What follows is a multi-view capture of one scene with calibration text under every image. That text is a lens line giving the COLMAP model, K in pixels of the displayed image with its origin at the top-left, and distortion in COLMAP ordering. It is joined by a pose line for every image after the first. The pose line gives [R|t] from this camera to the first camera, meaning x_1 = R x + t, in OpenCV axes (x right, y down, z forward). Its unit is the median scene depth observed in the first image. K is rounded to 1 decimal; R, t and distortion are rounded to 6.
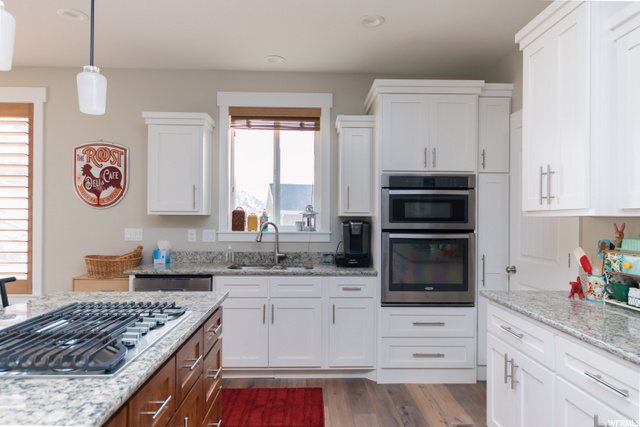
lens RADIAL K [[419.4, 0, 320.0], [0, 419.4, 213.5], [0, 0, 1]] dist [0.001894, 0.000166]
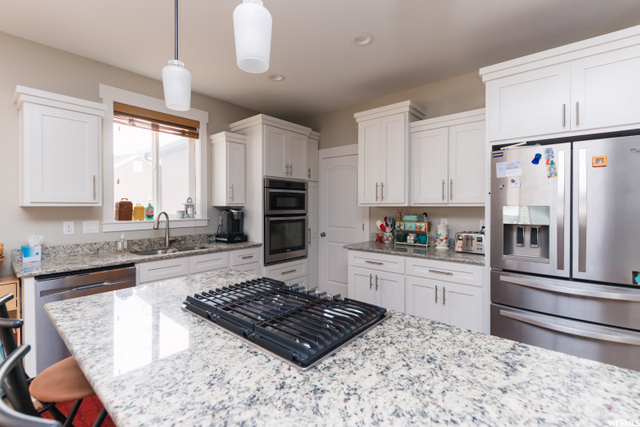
lens RADIAL K [[286.9, 0, 320.4], [0, 286.9, 206.2], [0, 0, 1]] dist [0.000342, -0.000299]
pose [[0.664691, -0.008253, 0.747072, -0.451072], [-0.002819, 0.999904, 0.013554, -0.007495], [-0.747113, -0.011115, 0.664604, 0.155320]]
